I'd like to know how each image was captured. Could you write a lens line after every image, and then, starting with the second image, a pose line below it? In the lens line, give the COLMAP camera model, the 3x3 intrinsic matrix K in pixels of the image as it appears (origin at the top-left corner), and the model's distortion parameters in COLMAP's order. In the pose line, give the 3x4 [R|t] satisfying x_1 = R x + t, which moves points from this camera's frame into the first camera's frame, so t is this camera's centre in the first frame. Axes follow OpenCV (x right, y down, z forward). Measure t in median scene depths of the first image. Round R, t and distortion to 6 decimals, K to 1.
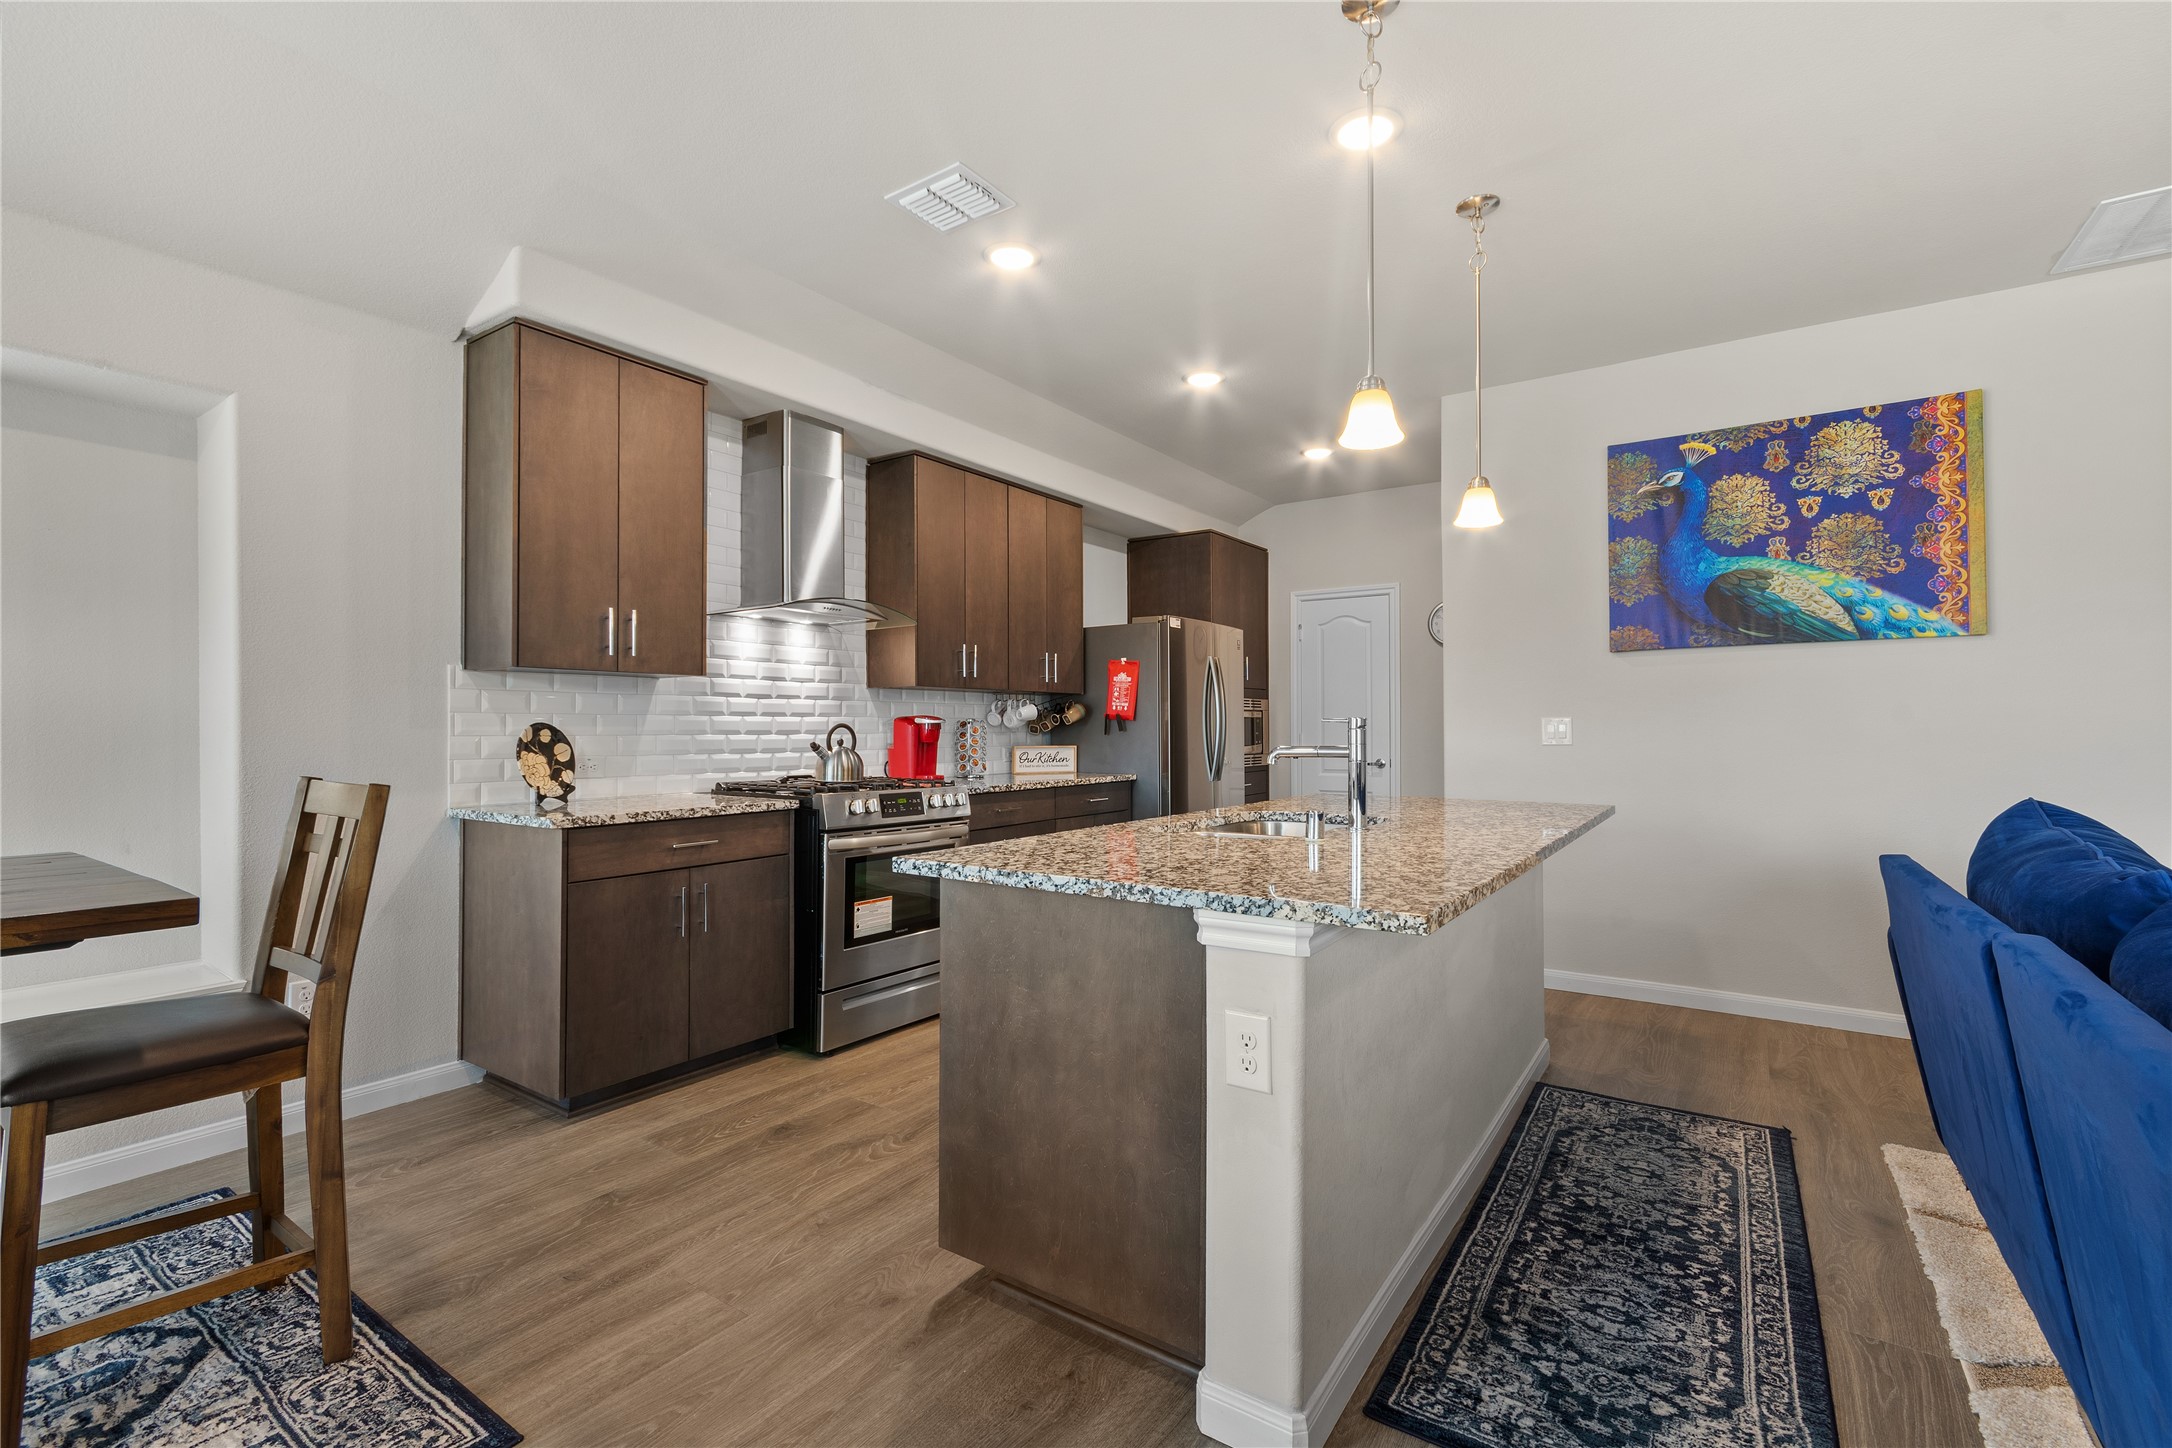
lens RADIAL K [[949.3, 0, 1086.0], [0, 949.3, 724.0], [0, 0, 1]] dist [0.008657, 0.000086]
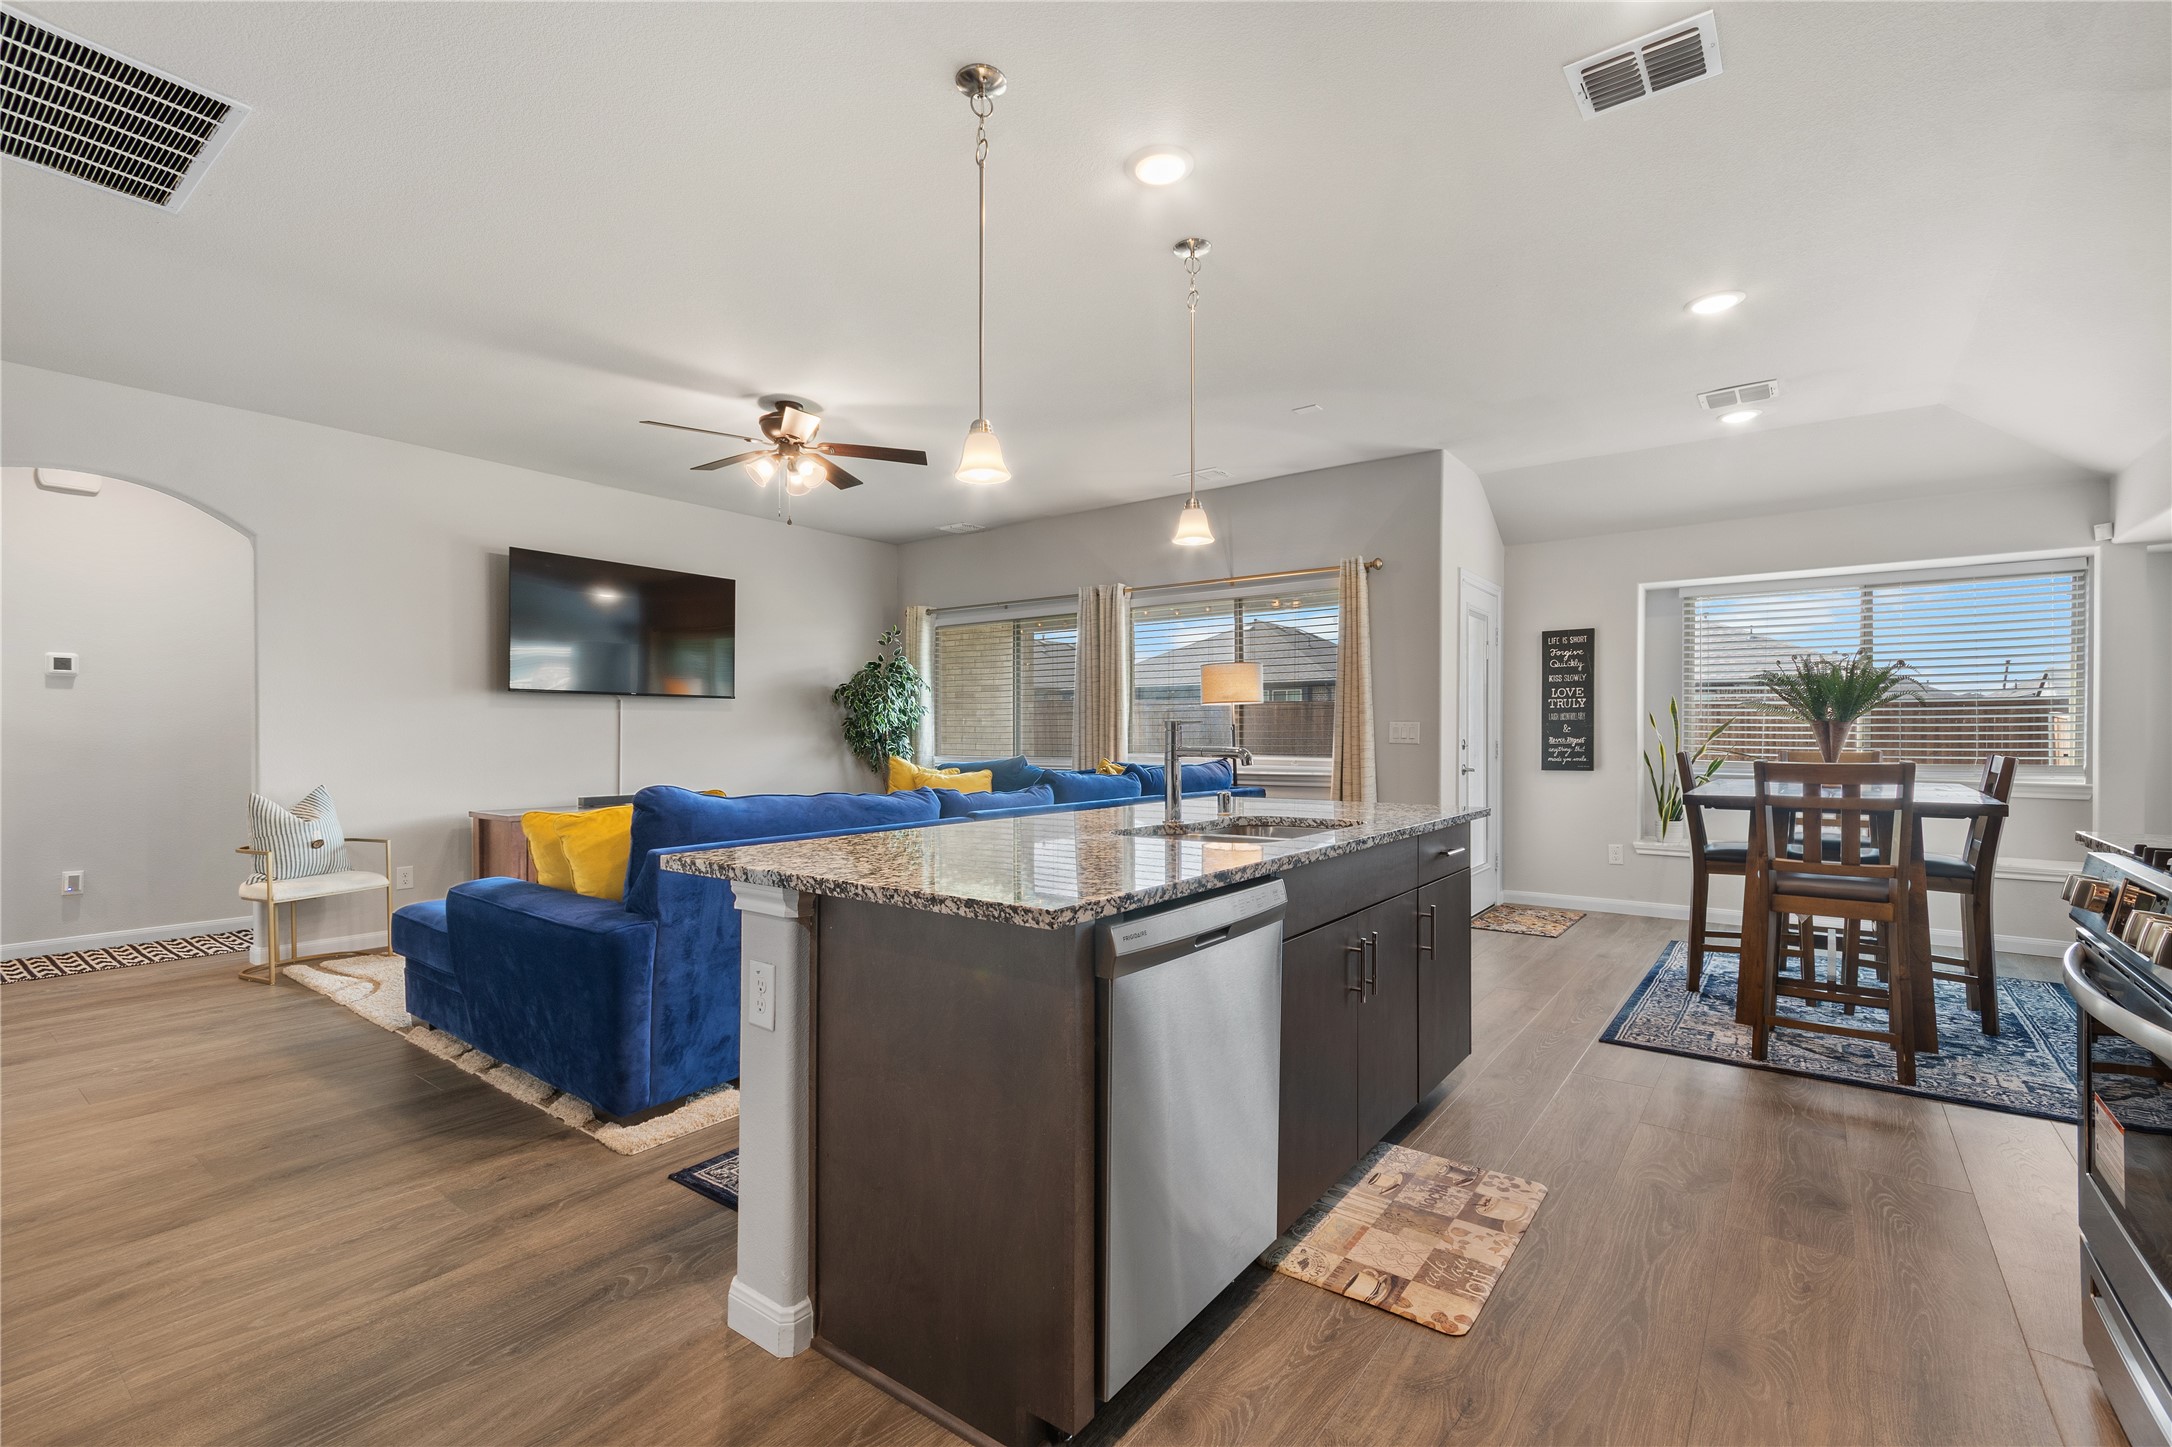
lens RADIAL K [[952.8, 0, 1083.4], [0, 952.8, 737.5], [0, 0, 1]] dist [0.003390, 0.000396]
pose [[-0.998841, 0.001613, 0.048101, 0.228746], [0.001563, 0.999998, -0.001080, 0.009326], [-0.048103, -0.001004, -0.998842, 1.432594]]
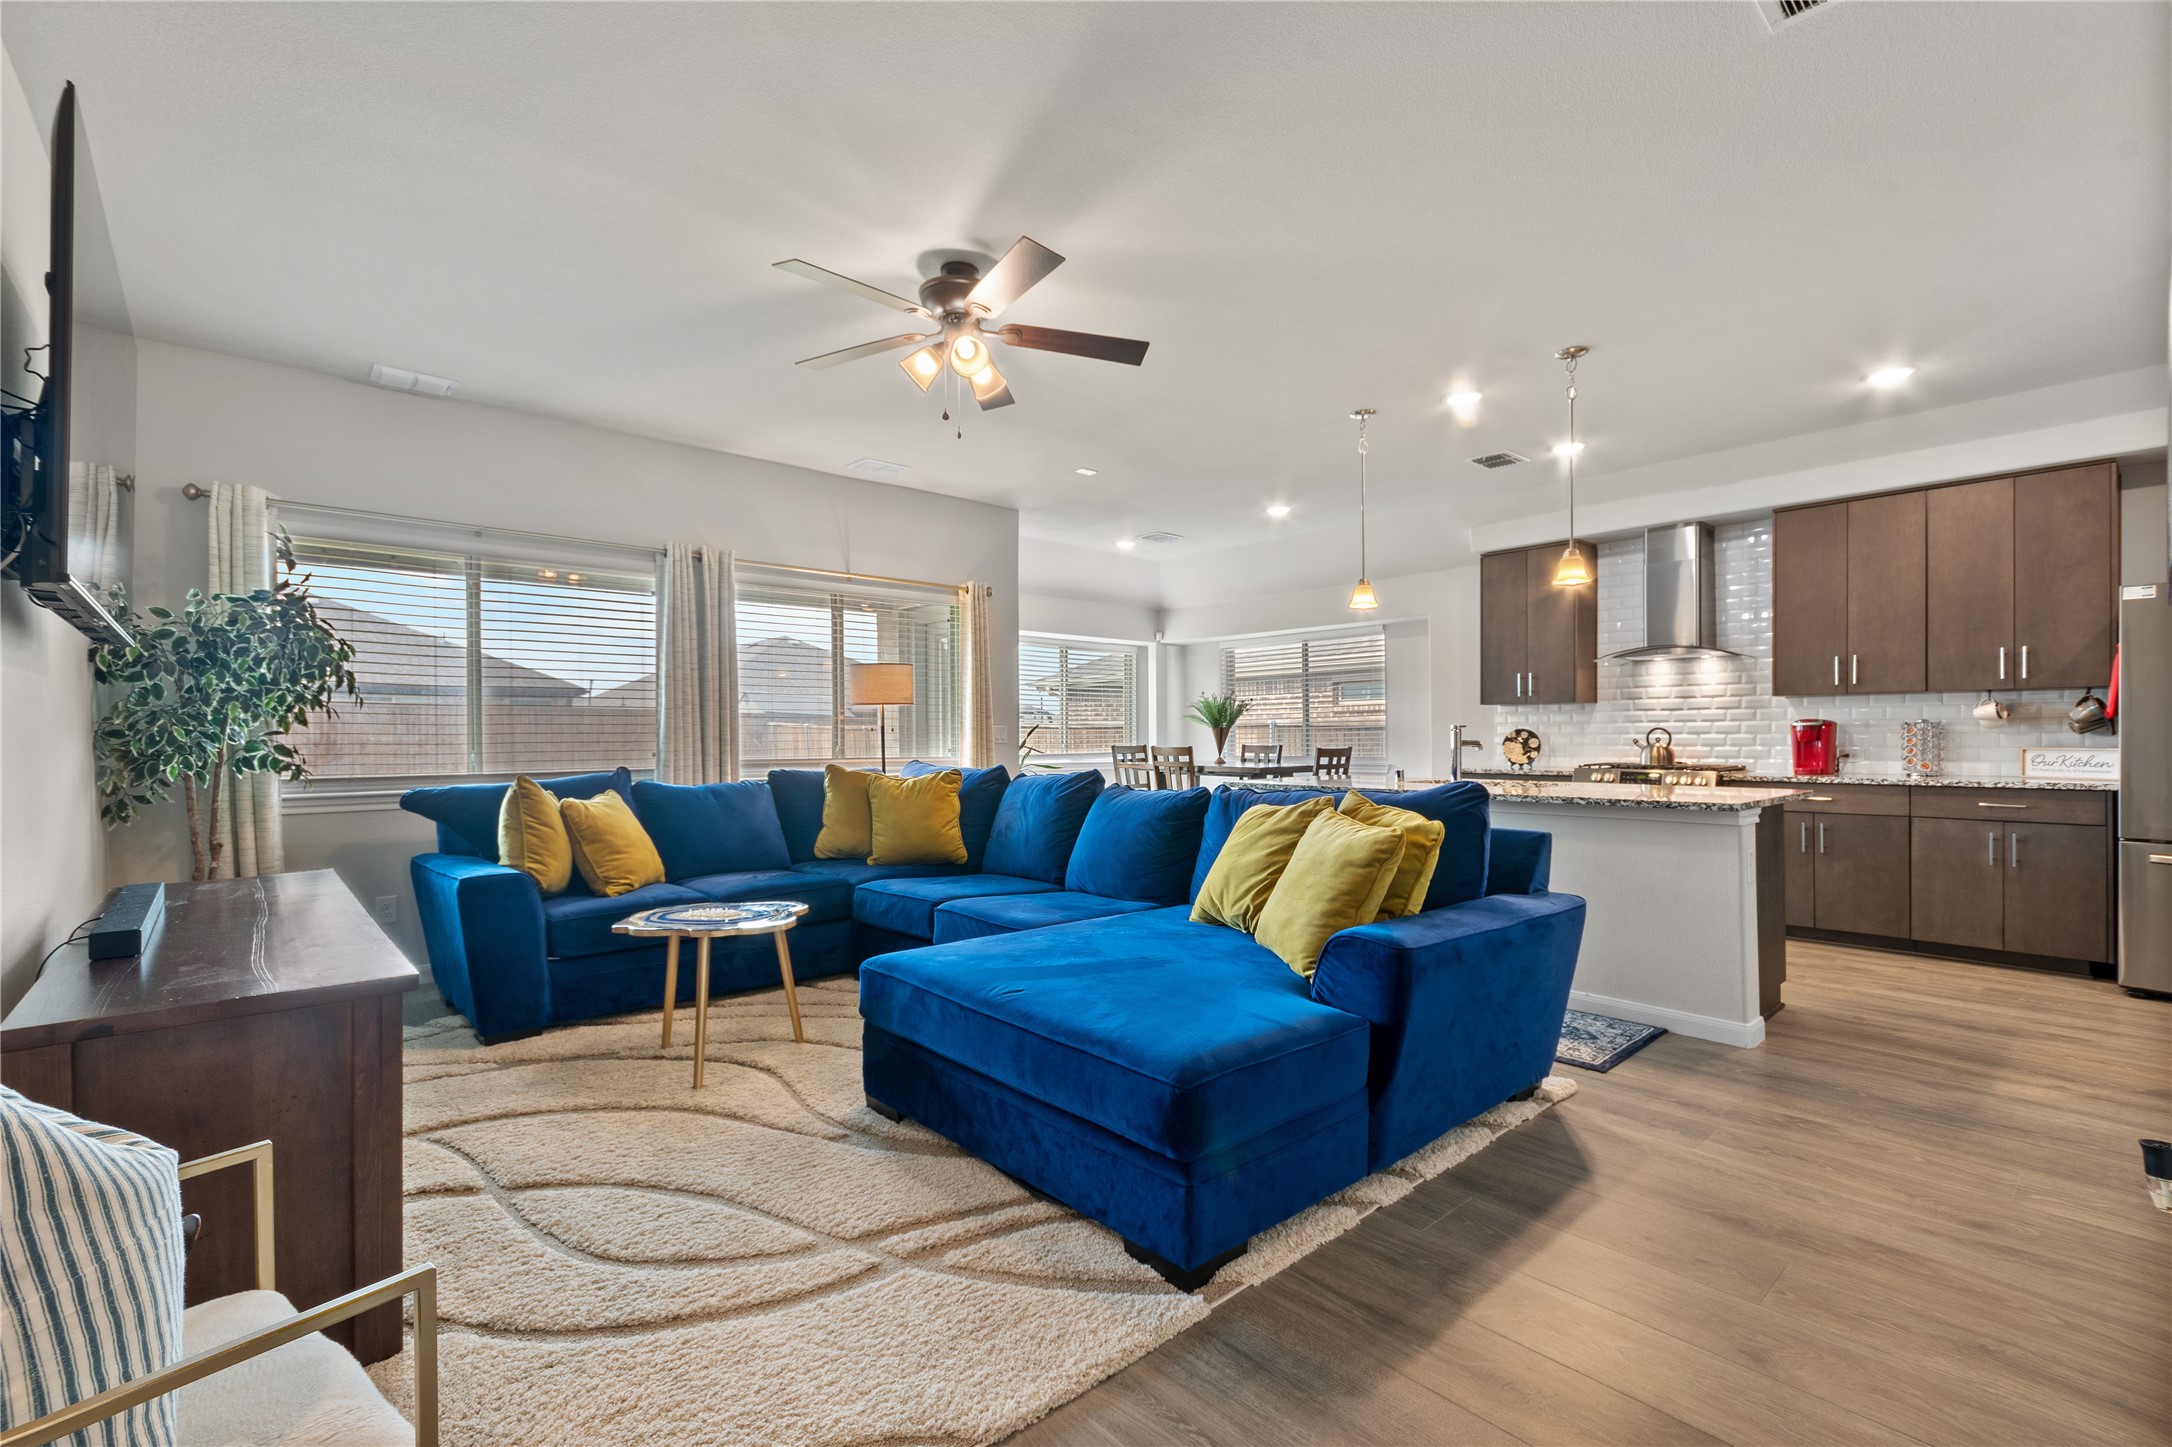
lens RADIAL K [[951.4, 0, 1085.5], [0, 951.4, 744.4], [0, 0, 1]] dist [-0.000536, -0.001084]
pose [[-0.244871, 0.009278, -0.969511, 1.532196], [0.008618, 0.999936, 0.007393, 0.008516], [0.969517, -0.006545, -0.244935, 0.511055]]
